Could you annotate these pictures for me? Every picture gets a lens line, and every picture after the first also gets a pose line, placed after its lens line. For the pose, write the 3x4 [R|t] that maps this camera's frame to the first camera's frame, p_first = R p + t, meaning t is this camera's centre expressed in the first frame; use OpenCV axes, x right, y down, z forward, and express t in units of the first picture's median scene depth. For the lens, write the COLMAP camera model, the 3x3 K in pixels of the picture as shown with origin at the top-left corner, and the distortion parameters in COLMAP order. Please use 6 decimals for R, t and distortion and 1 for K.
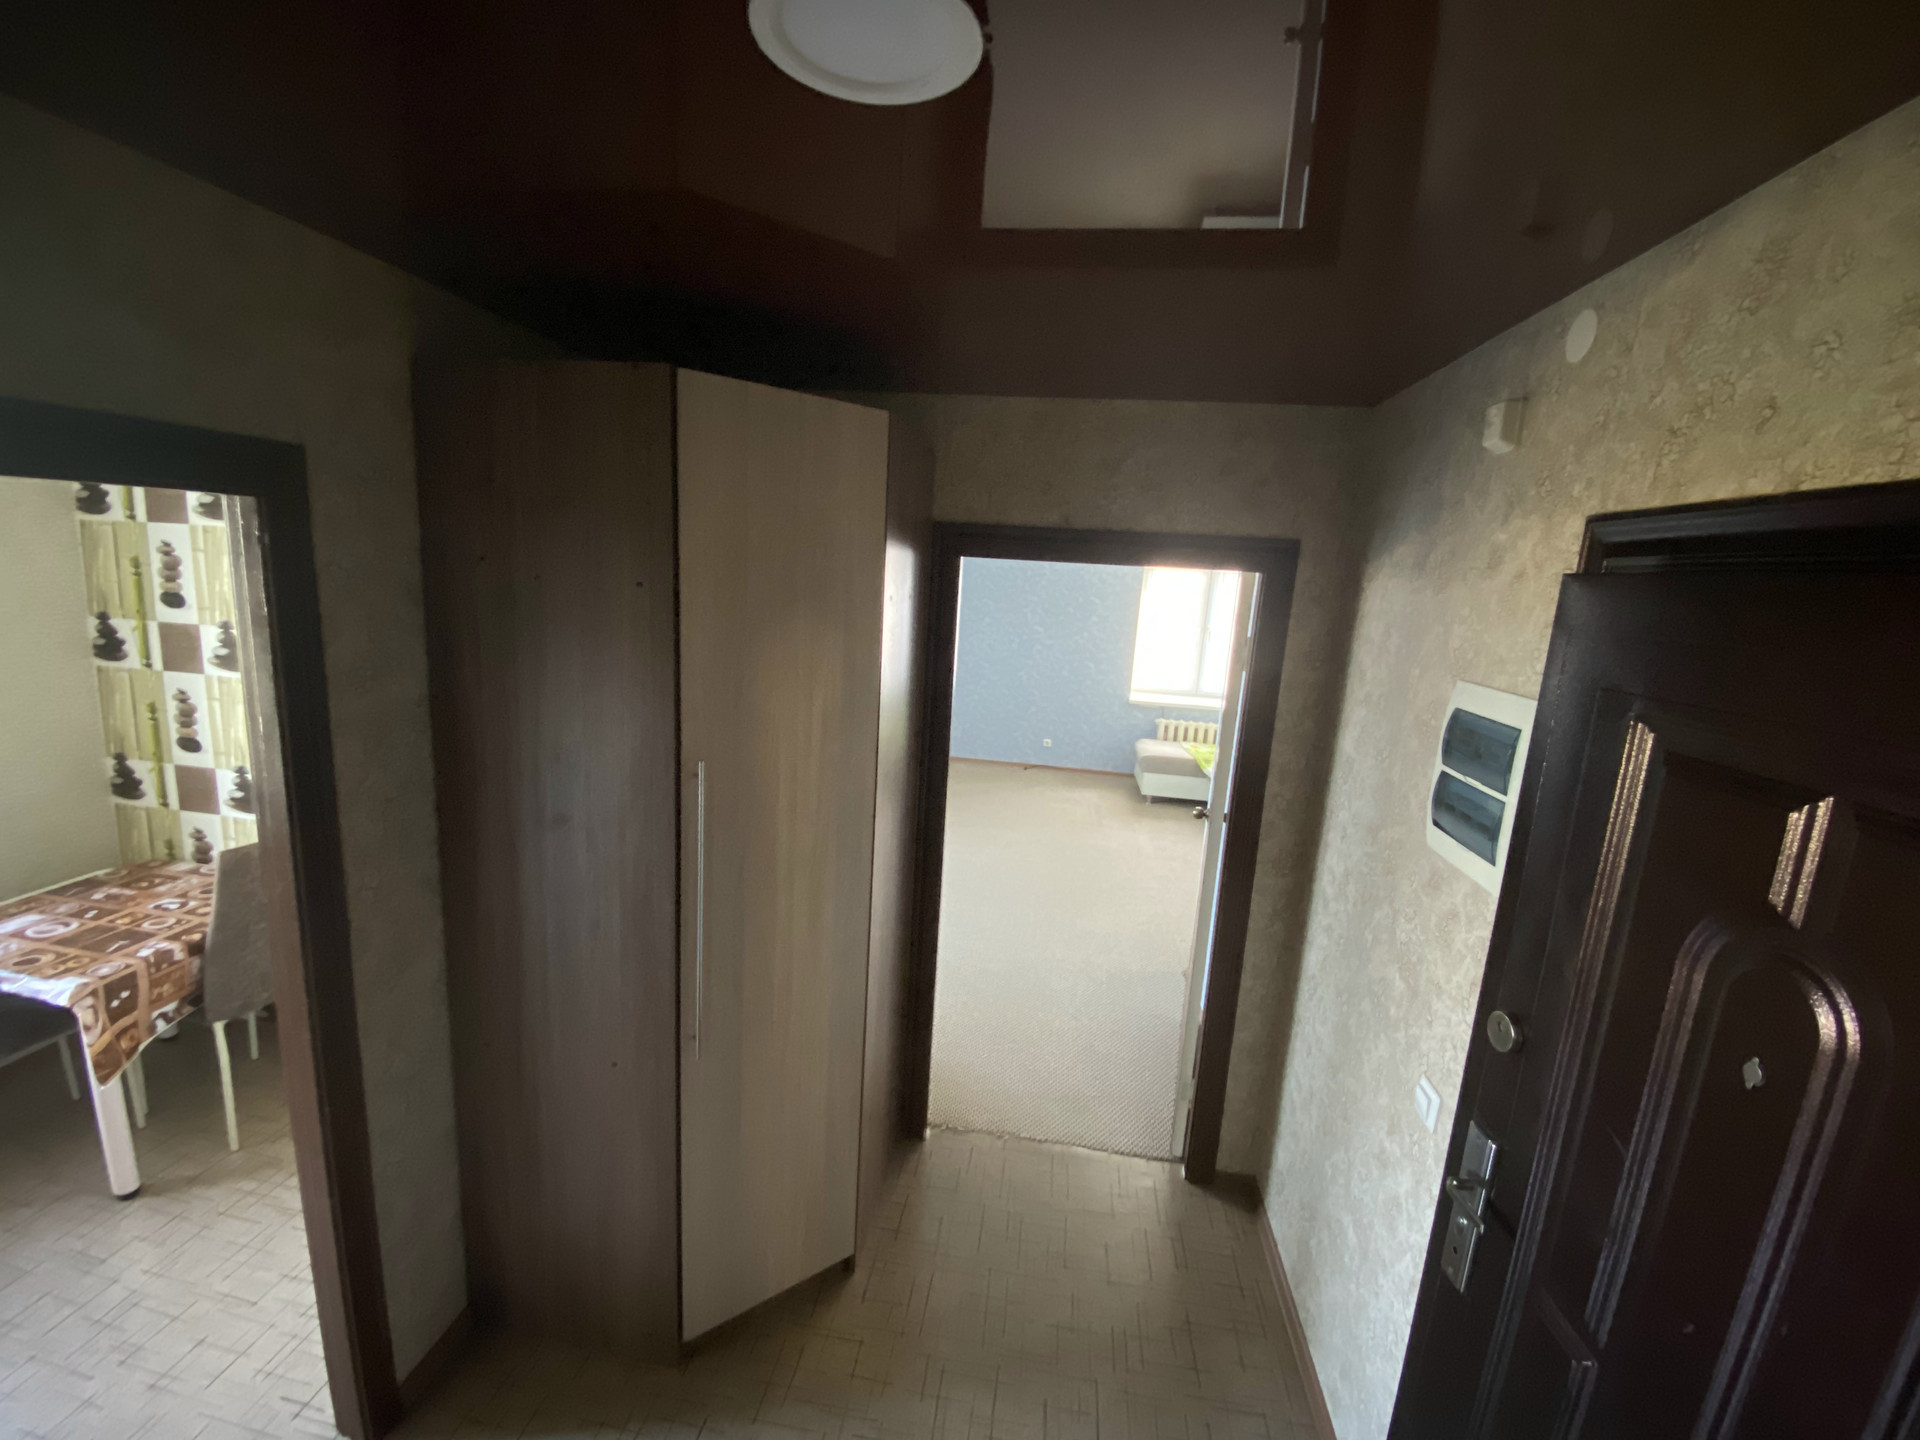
lens RADIAL K [[785.0, 0, 957.3], [0, 785.0, 722.8], [0, 0, 1]] dist [0.000499, -0.000007]
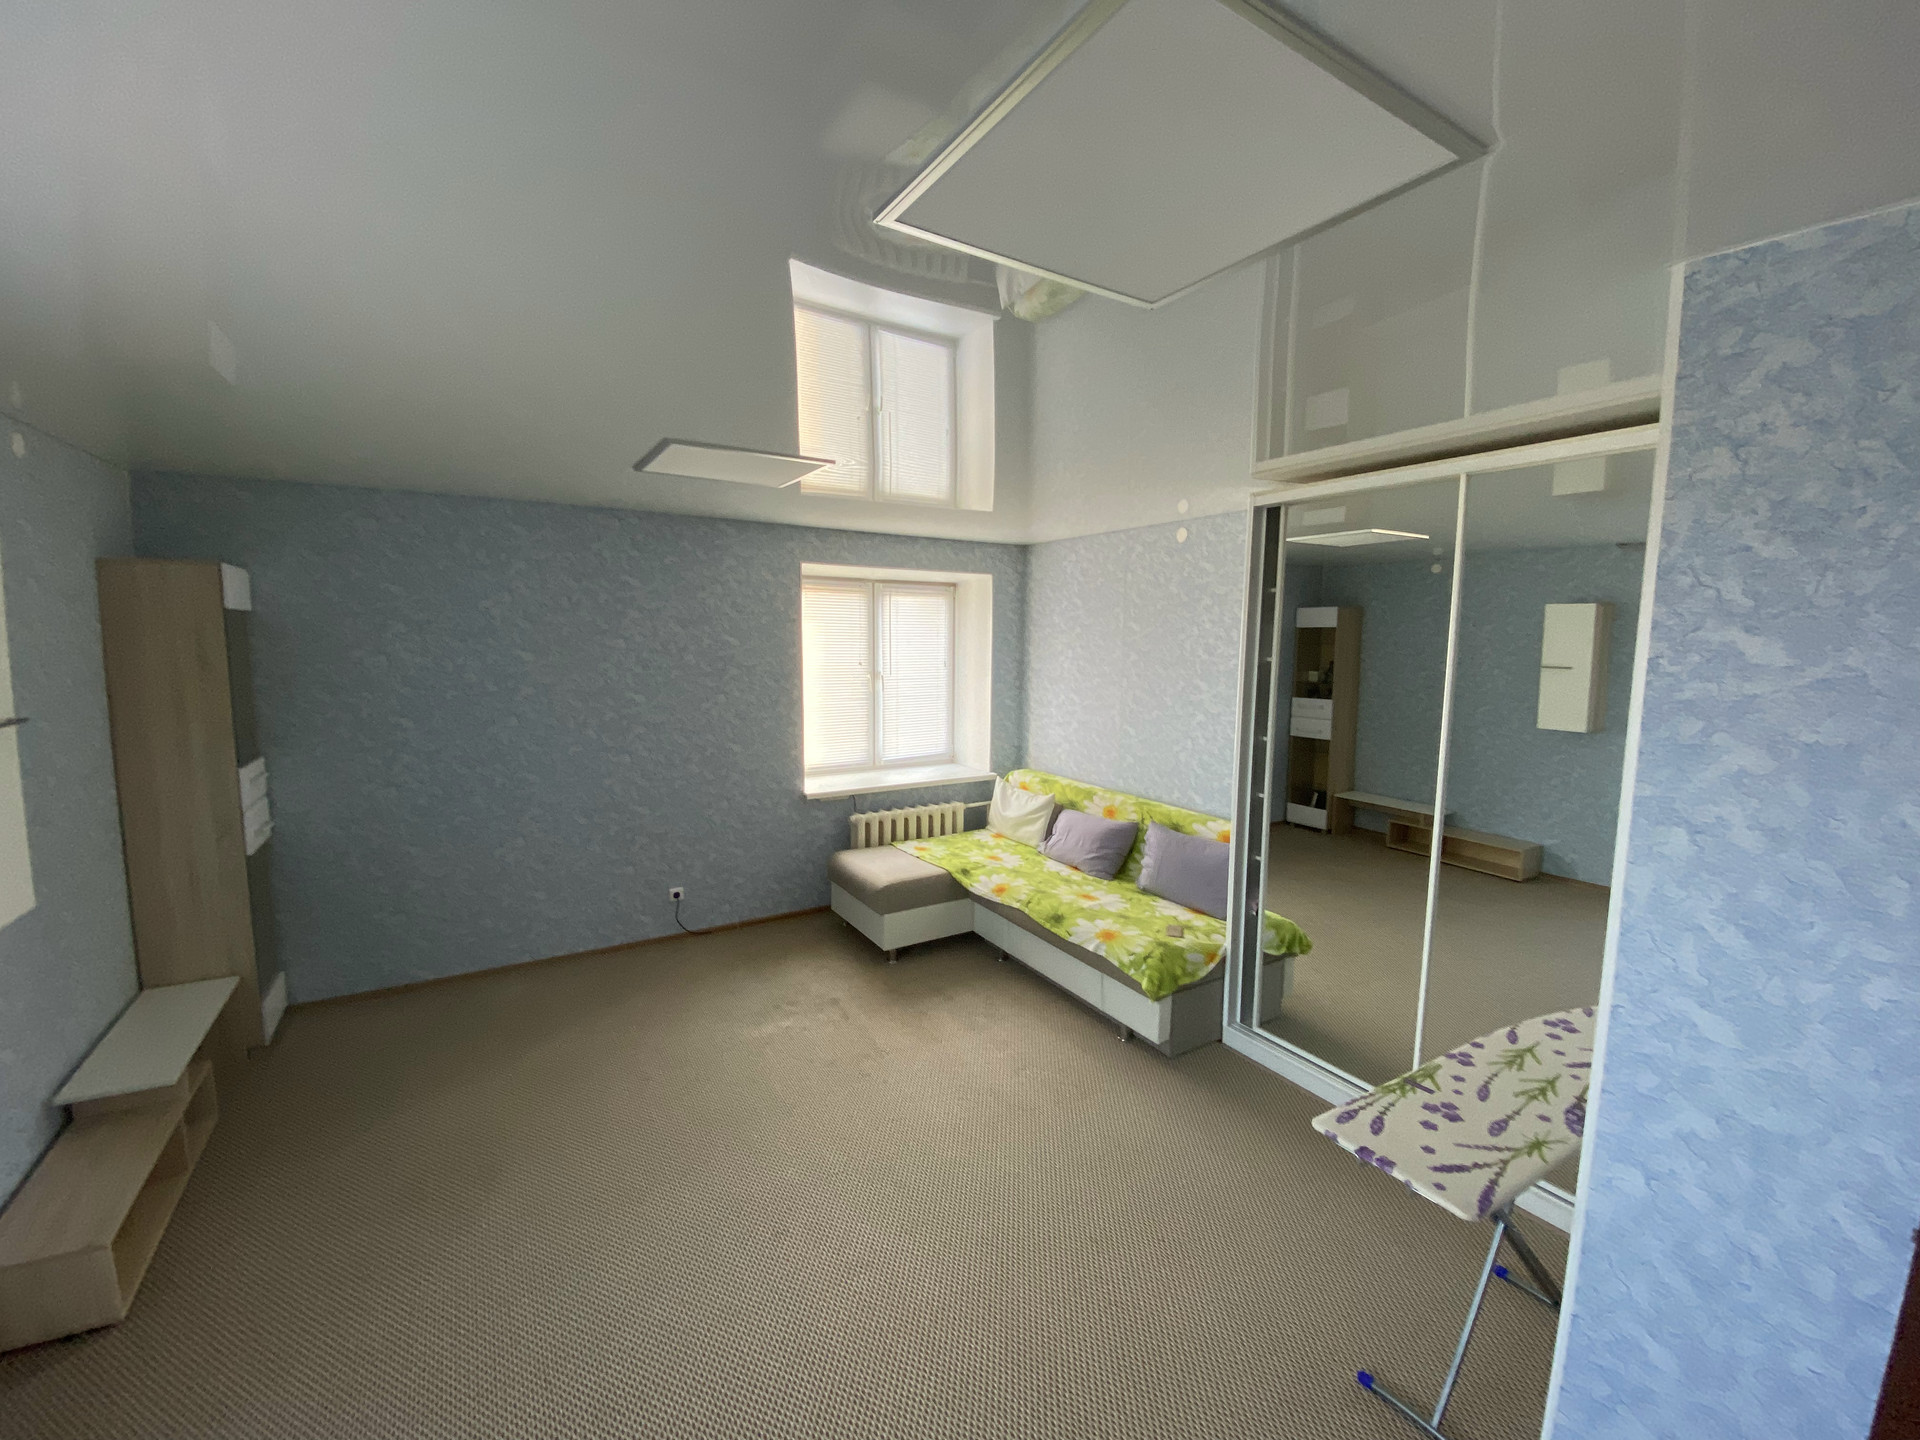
lens RADIAL K [[785.0, 0, 960.2], [0, 785.0, 715.2], [0, 0, 1]] dist [0.000499, -0.000007]
pose [[0.768715, -0.123633, 0.627529, -0.070107], [0.156755, 0.987634, 0.002556, -0.074102], [-0.620085, 0.096404, 0.778589, 0.438537]]
